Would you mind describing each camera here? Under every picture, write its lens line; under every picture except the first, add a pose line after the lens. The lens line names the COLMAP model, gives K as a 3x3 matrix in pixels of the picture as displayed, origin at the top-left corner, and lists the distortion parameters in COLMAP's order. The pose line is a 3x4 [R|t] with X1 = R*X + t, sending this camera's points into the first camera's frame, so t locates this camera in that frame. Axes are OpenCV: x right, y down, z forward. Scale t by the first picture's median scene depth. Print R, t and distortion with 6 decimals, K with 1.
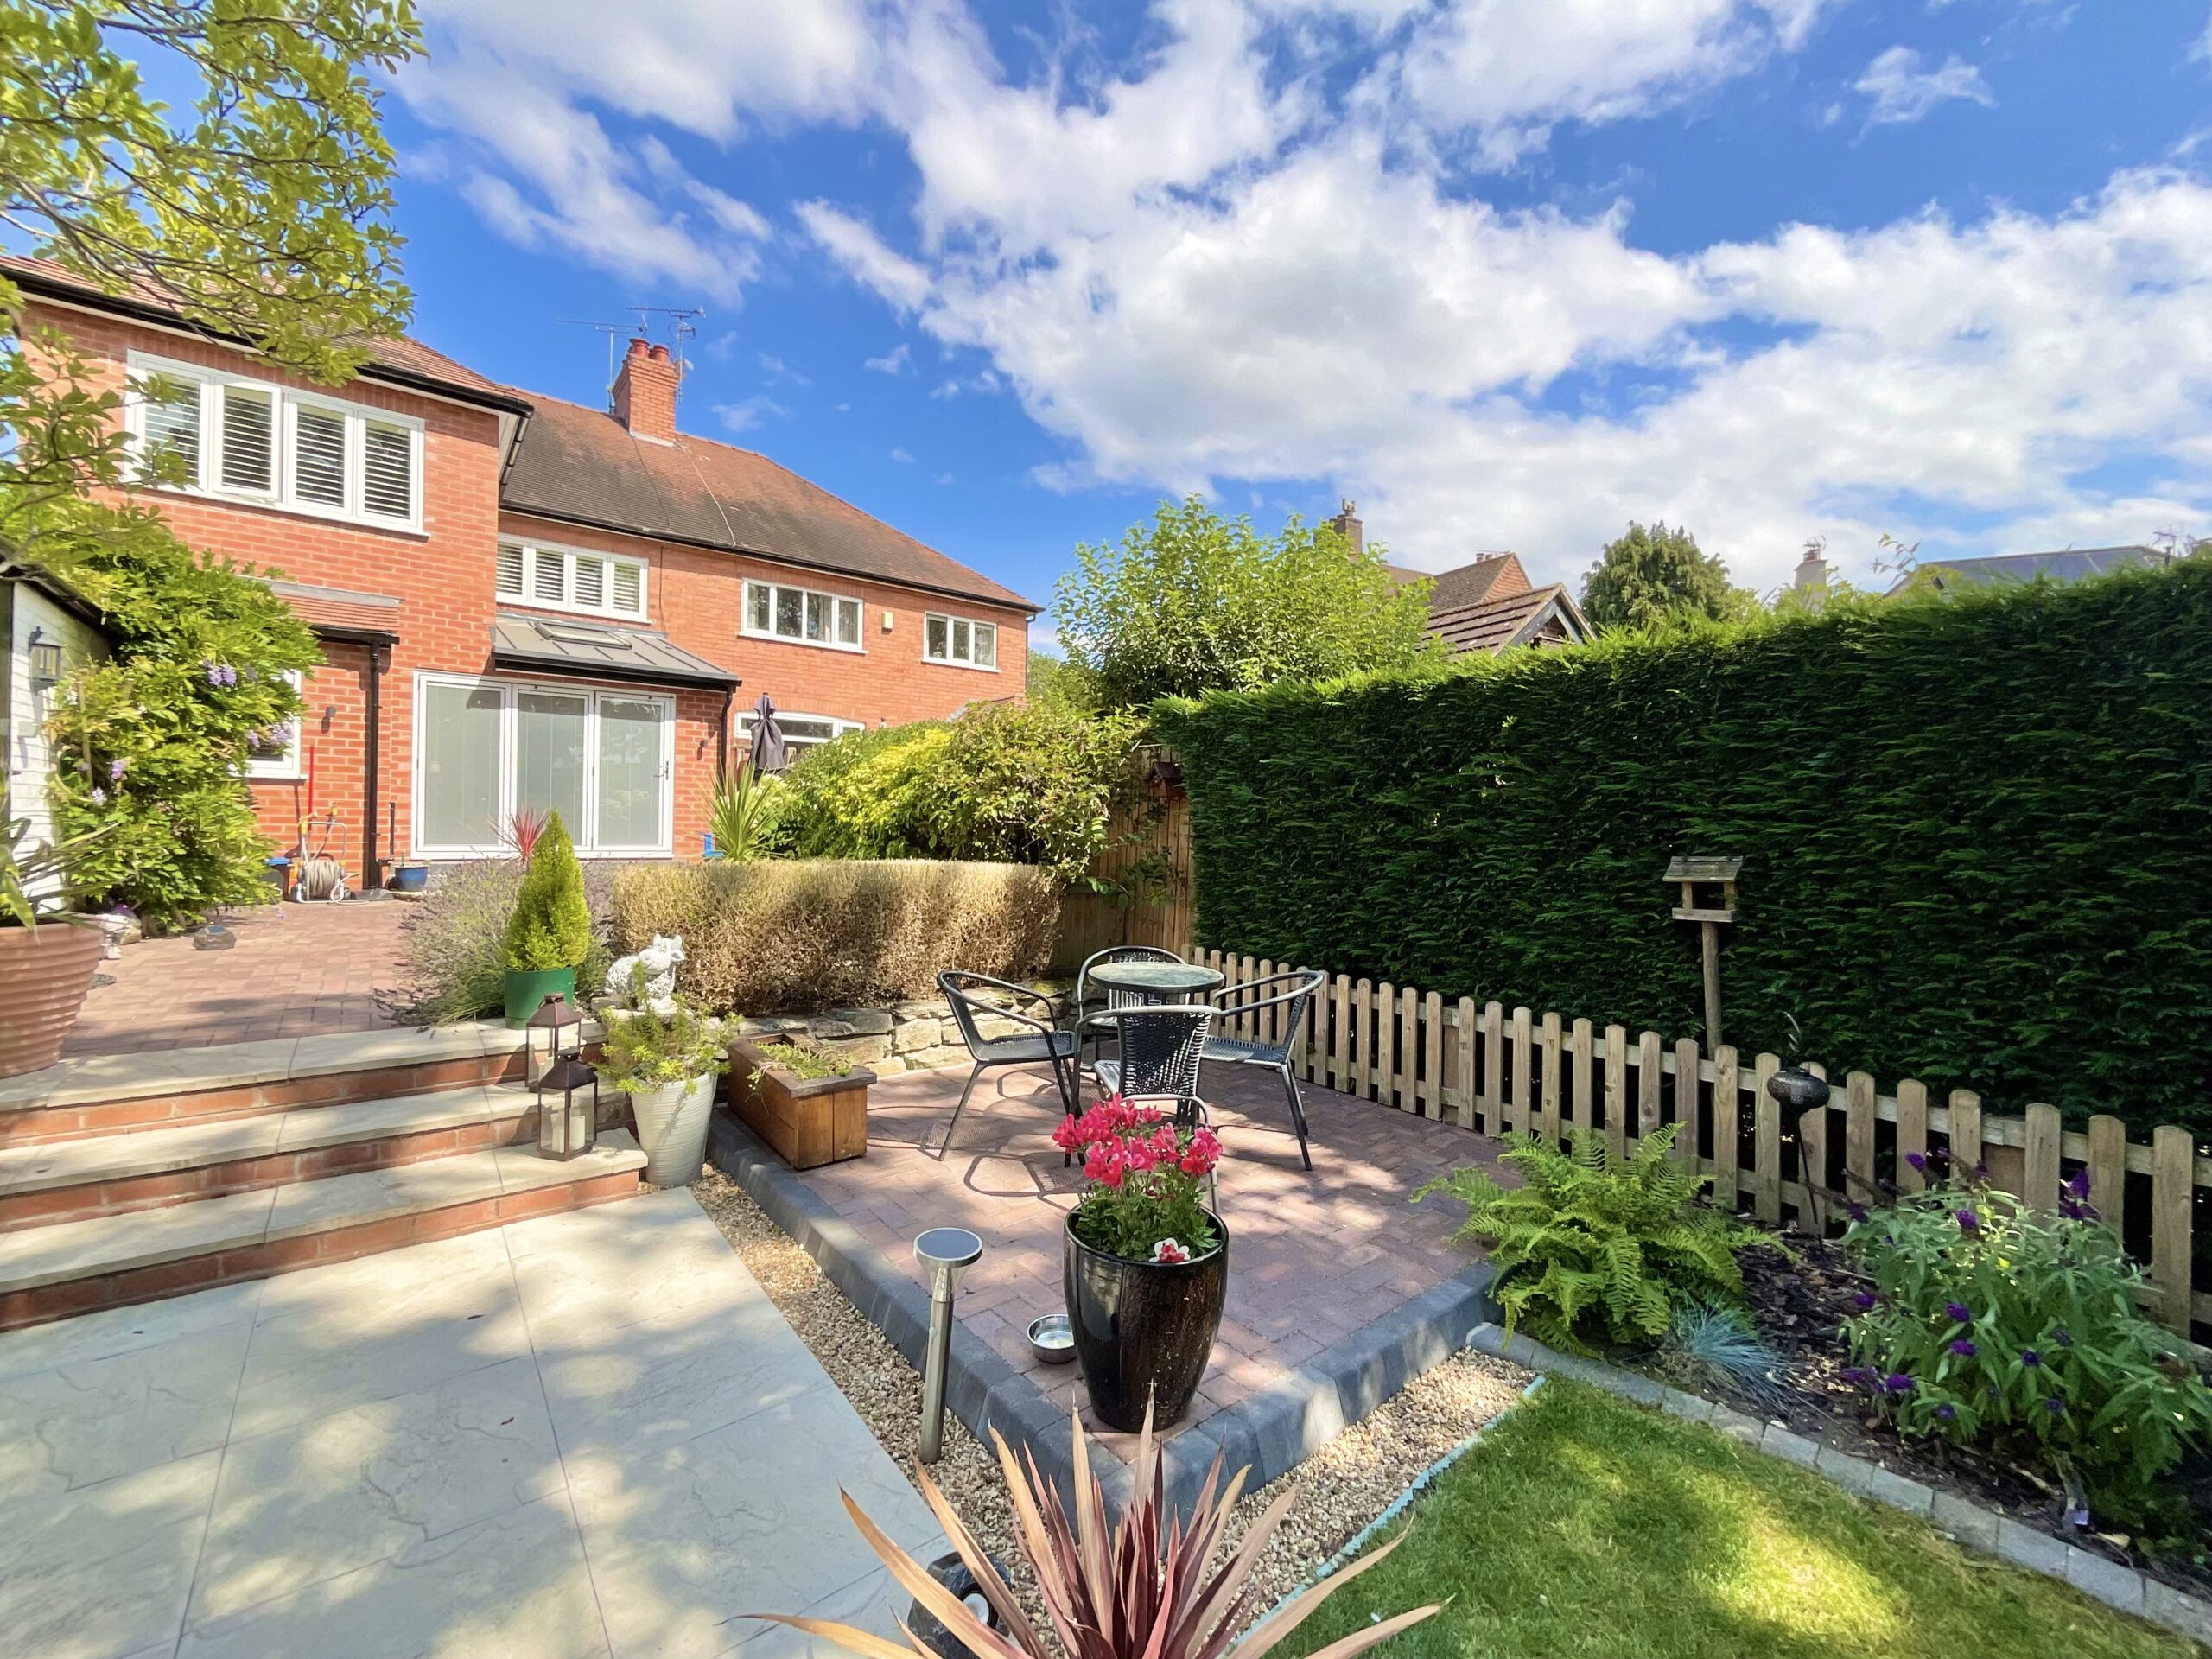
lens RADIAL K [[889.9, 0, 1100.8], [0, 889.9, 833.3], [0, 0, 1]] dist [-0.011917, -0.000146]
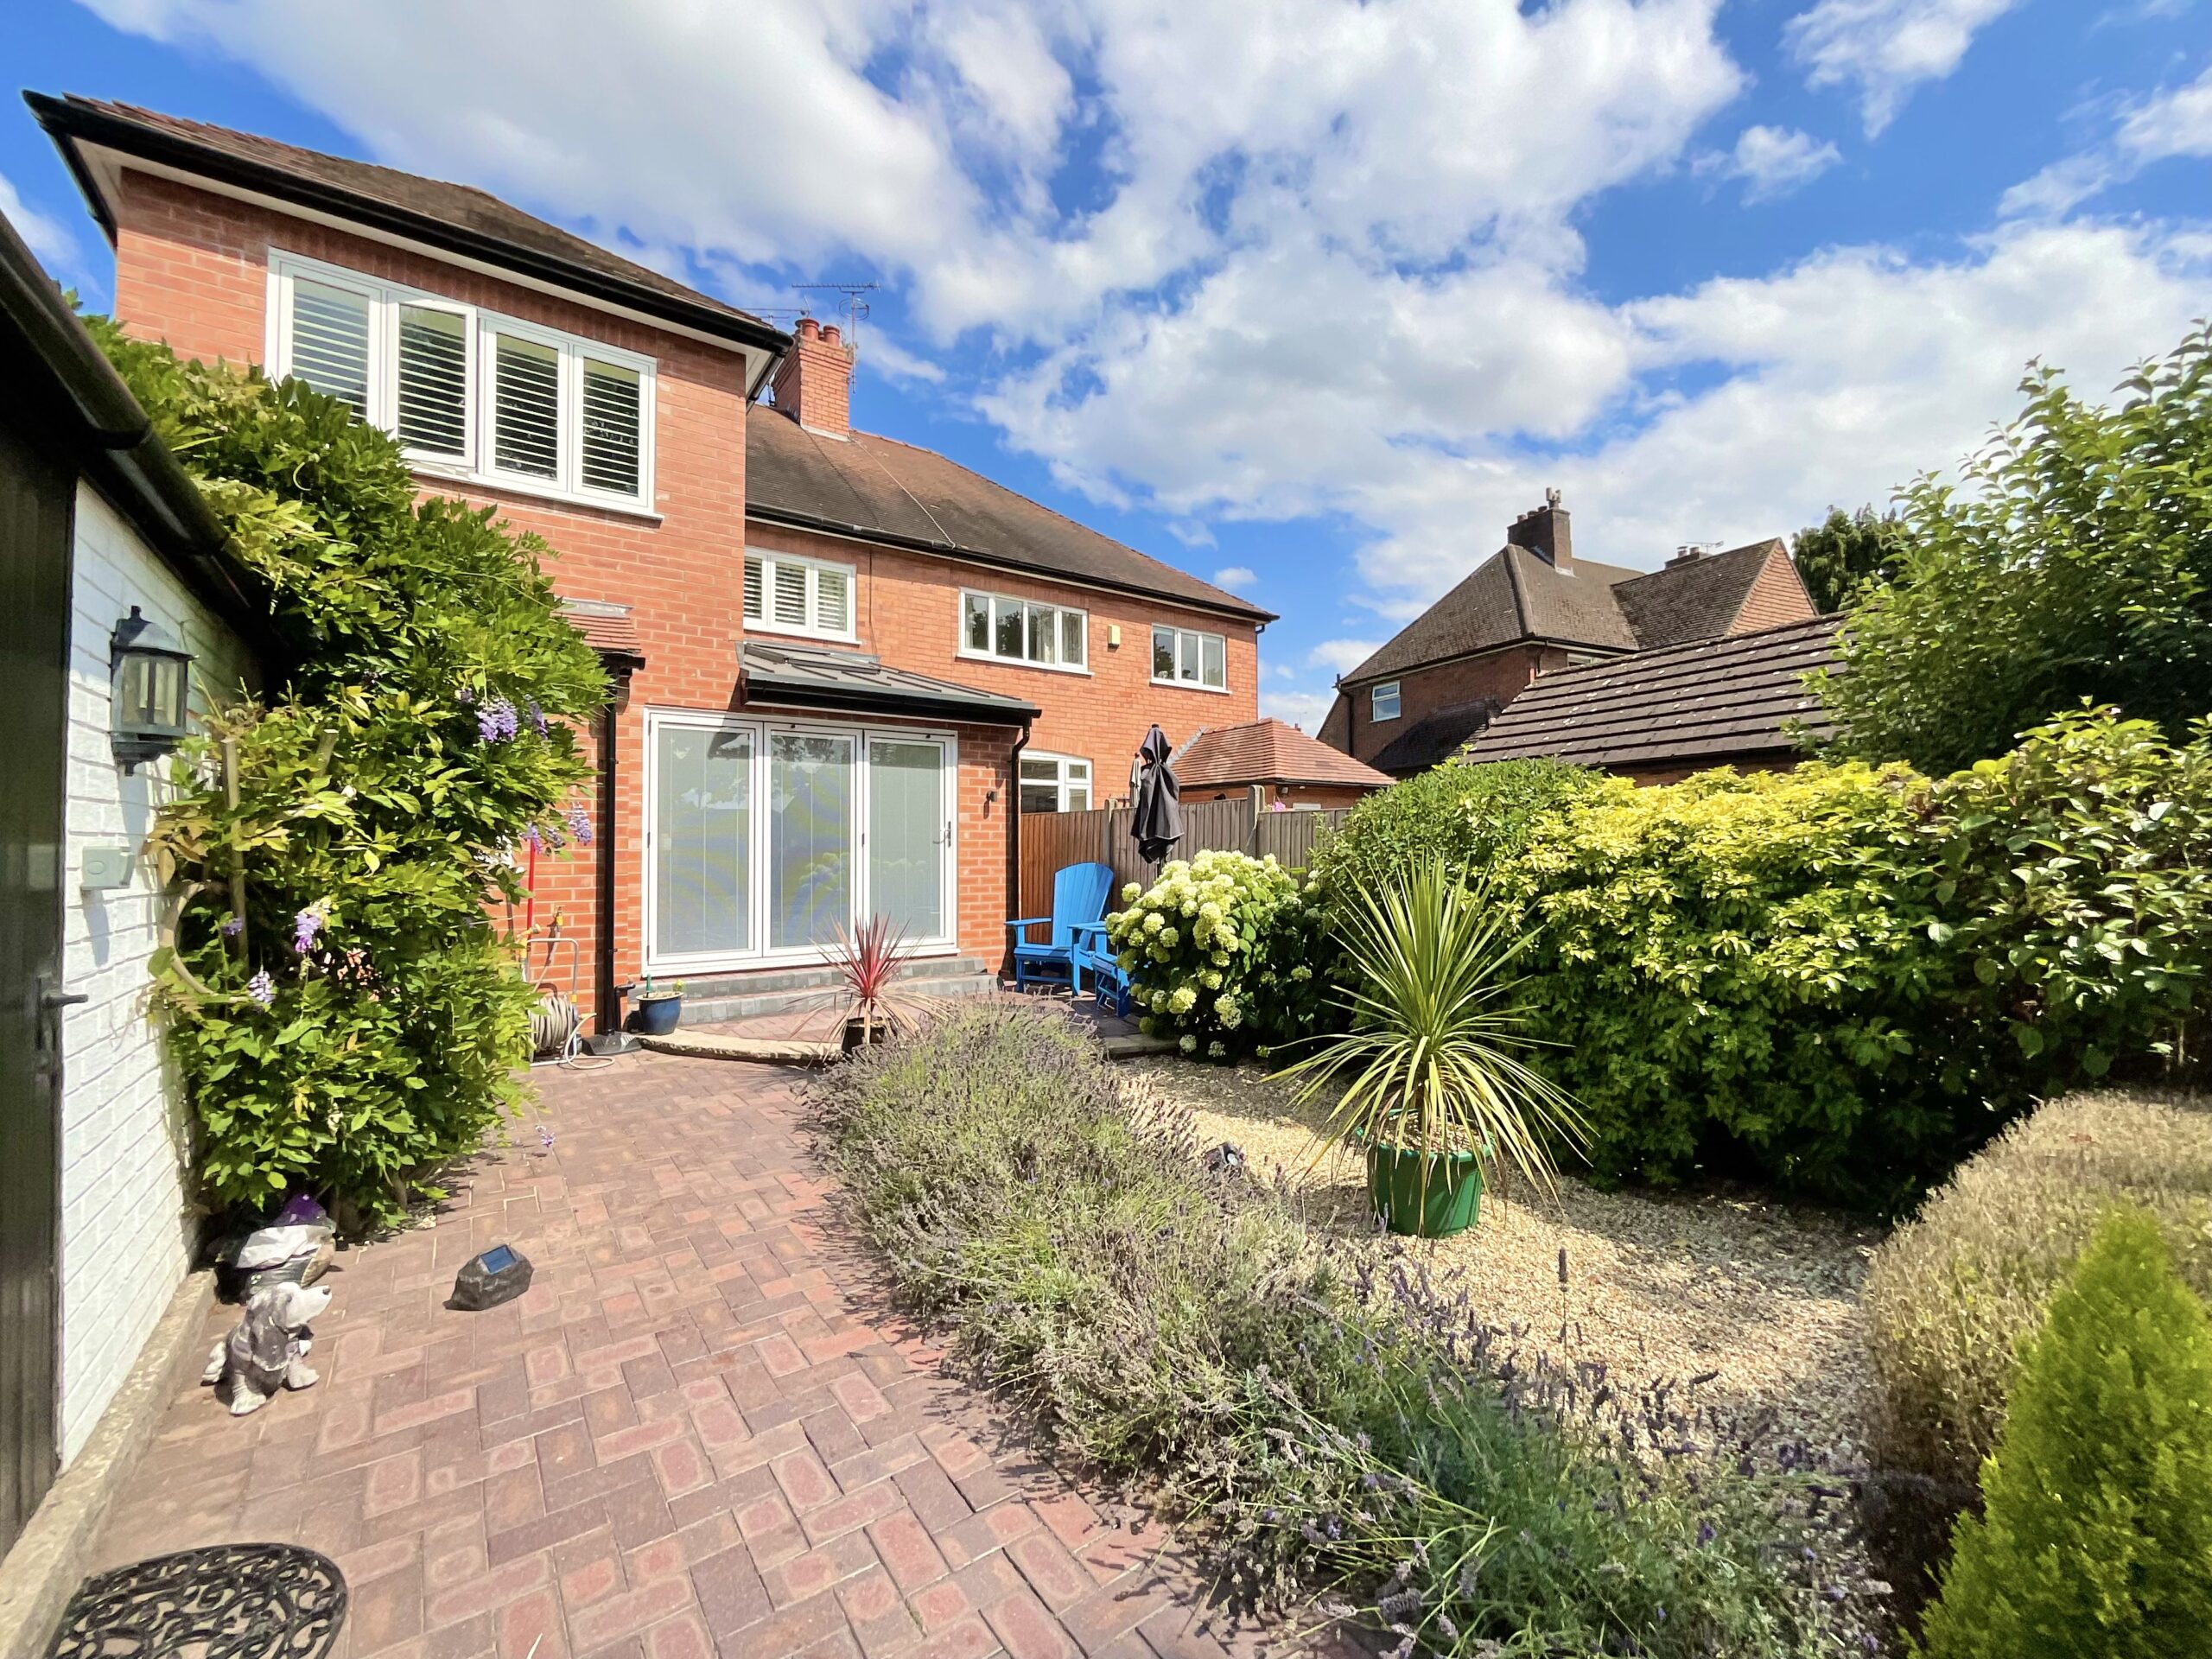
lens RADIAL K [[896.0, 0, 1099.6], [0, 896.0, 829.1], [0, 0, 1]] dist [-0.026517, 0.012147]
pose [[0.998183, -0.024835, -0.054900, -0.407957], [0.022990, 0.999158, -0.033985, -0.059664], [0.055698, 0.032661, 0.997913, 0.336647]]
